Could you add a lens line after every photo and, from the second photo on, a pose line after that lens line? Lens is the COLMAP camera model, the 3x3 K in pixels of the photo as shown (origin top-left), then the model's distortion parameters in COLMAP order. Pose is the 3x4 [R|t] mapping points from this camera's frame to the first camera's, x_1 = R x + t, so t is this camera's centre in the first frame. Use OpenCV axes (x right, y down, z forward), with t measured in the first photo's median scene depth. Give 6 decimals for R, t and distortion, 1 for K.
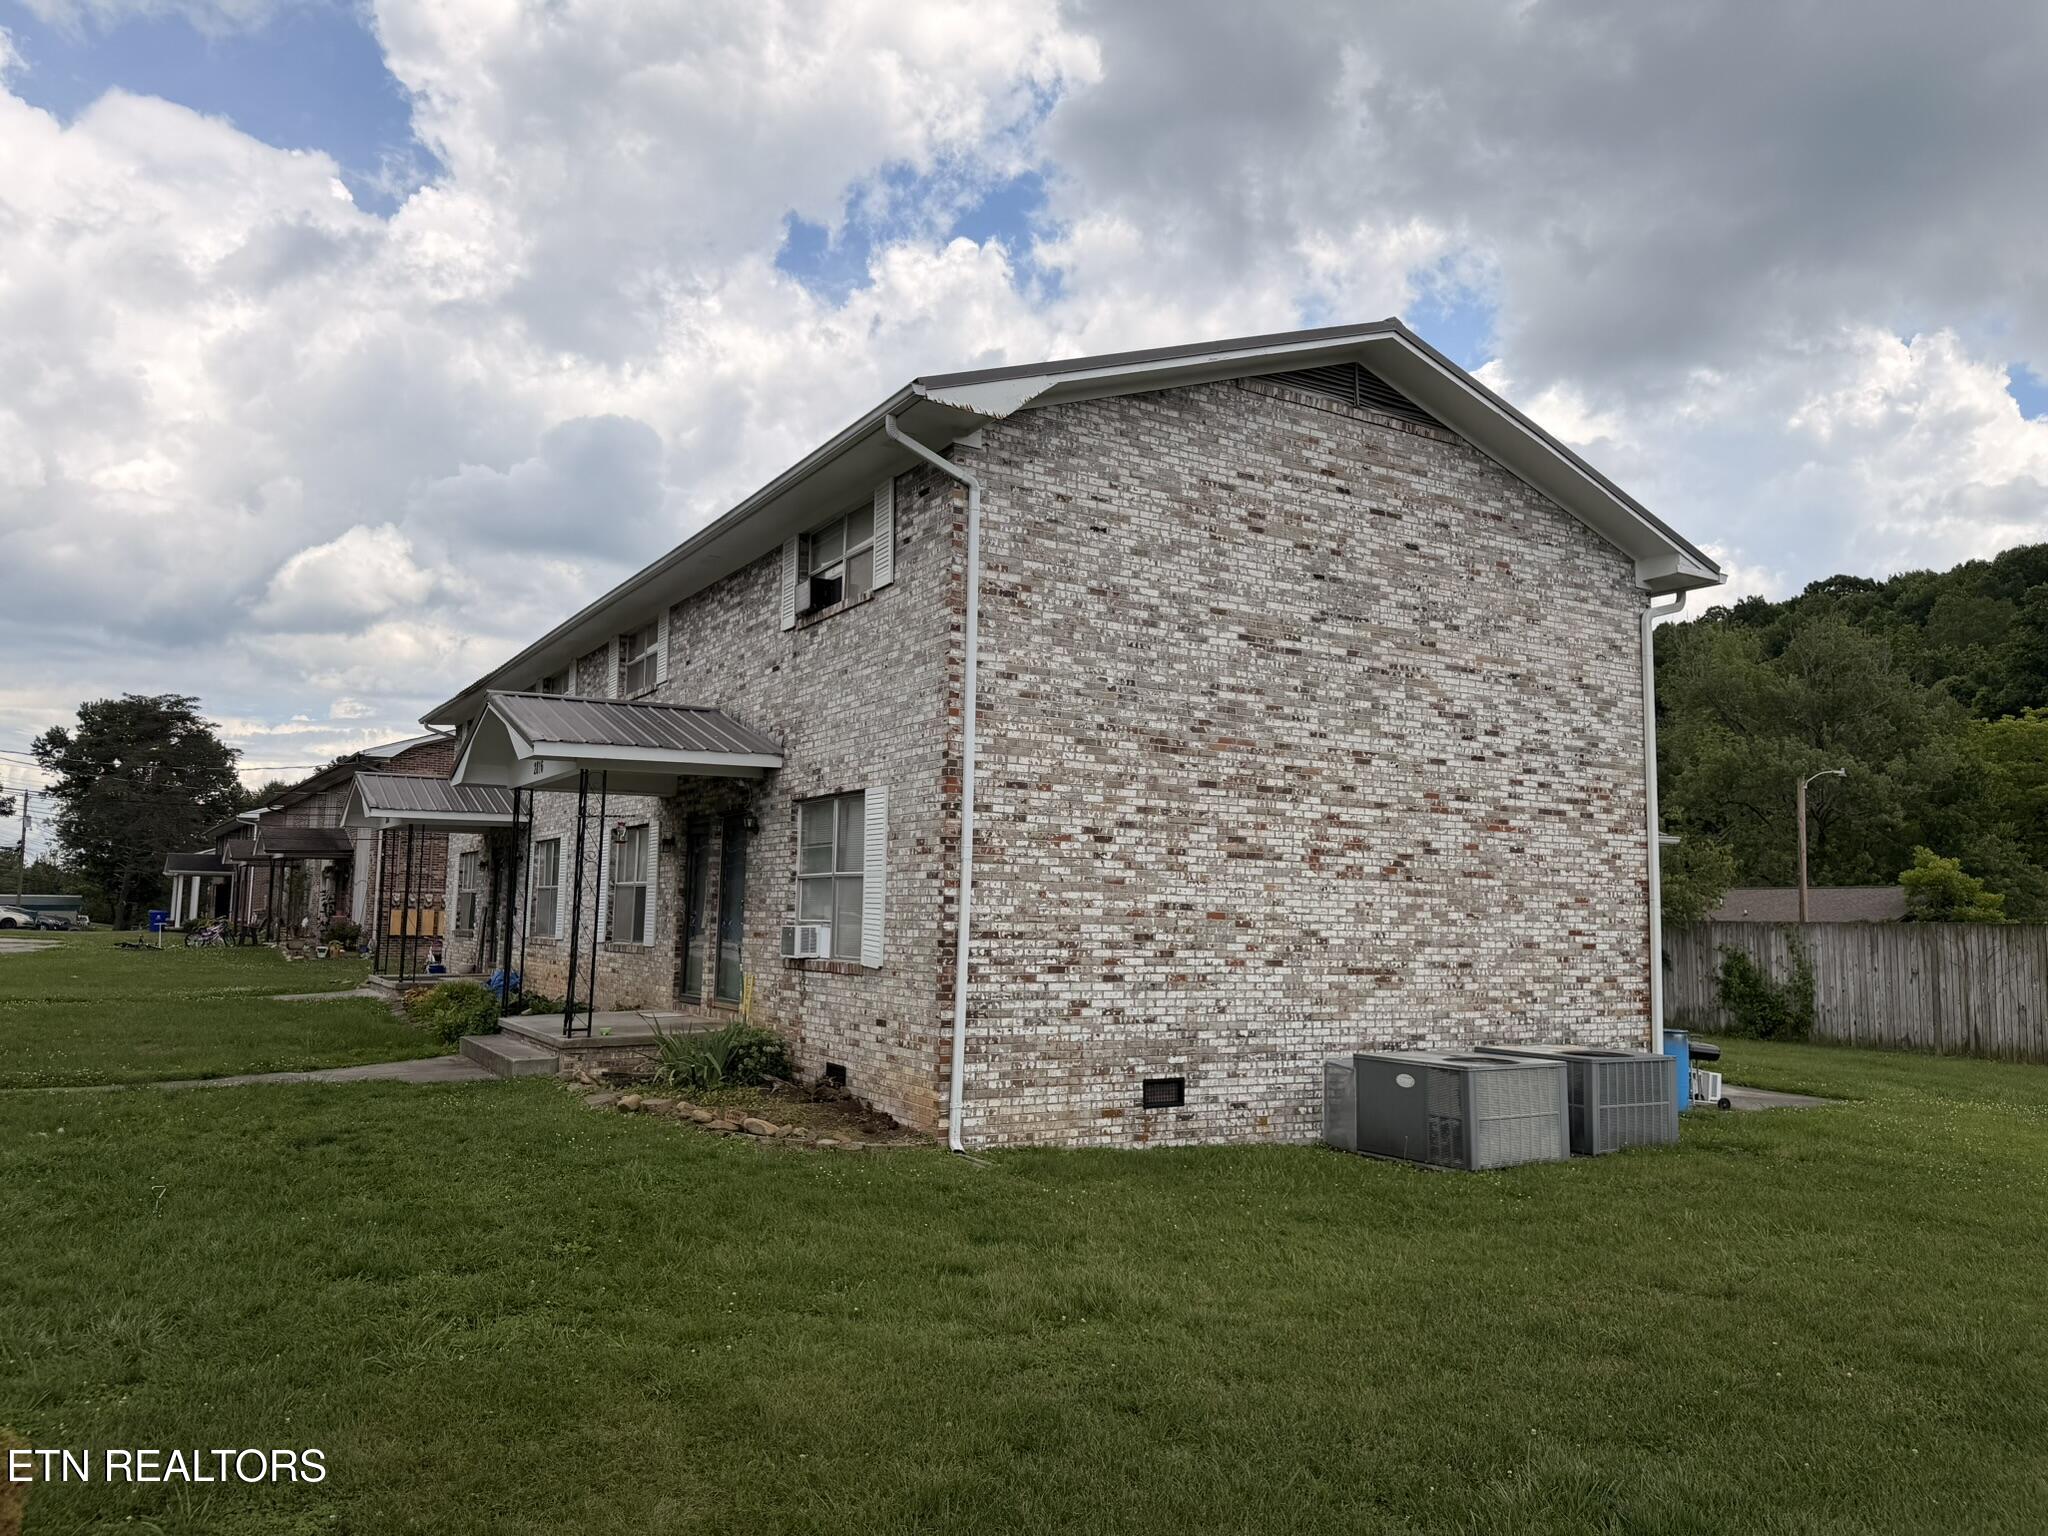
lens RADIAL K [[1418.6, 0, 1024.0], [0, 1418.6, 768.0], [0, 0, 1]] dist [0.188264, -0.386428]
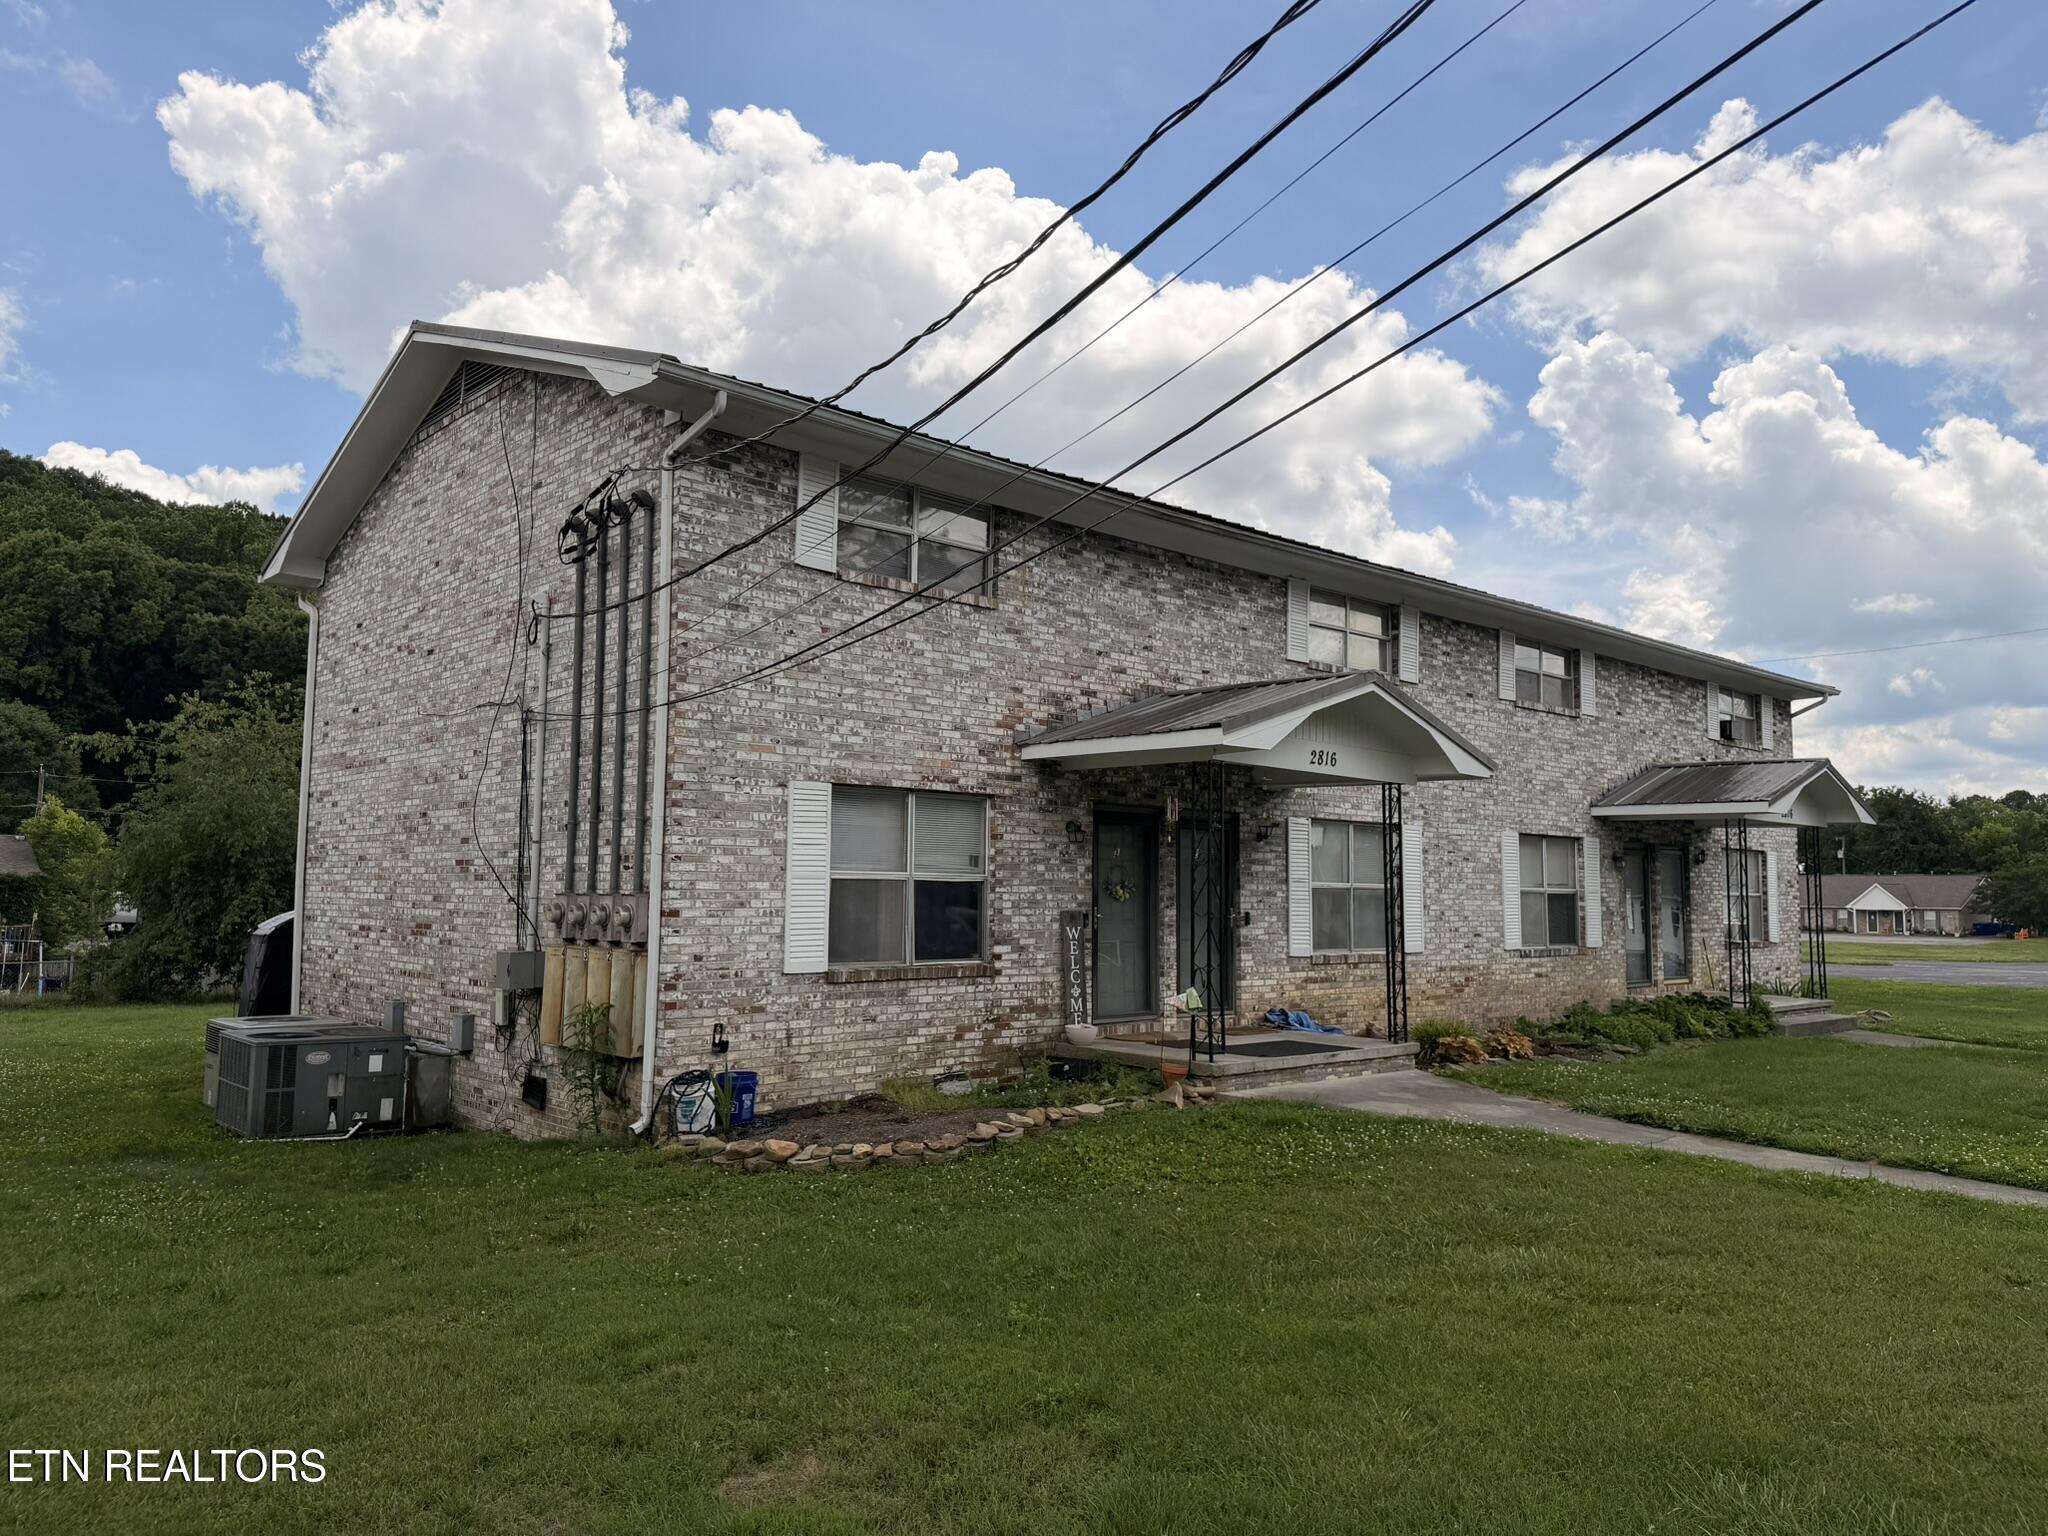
lens RADIAL K [[1418.6, 0, 1024.0], [0, 1418.6, 768.0], [0, 0, 1]] dist [0.188264, -0.386428]
pose [[-0.203960, 0.066875, 0.976692, -1.872799], [-0.115331, 0.989076, -0.091807, 0.203462], [-0.972162, -0.131368, -0.194019, 2.420122]]
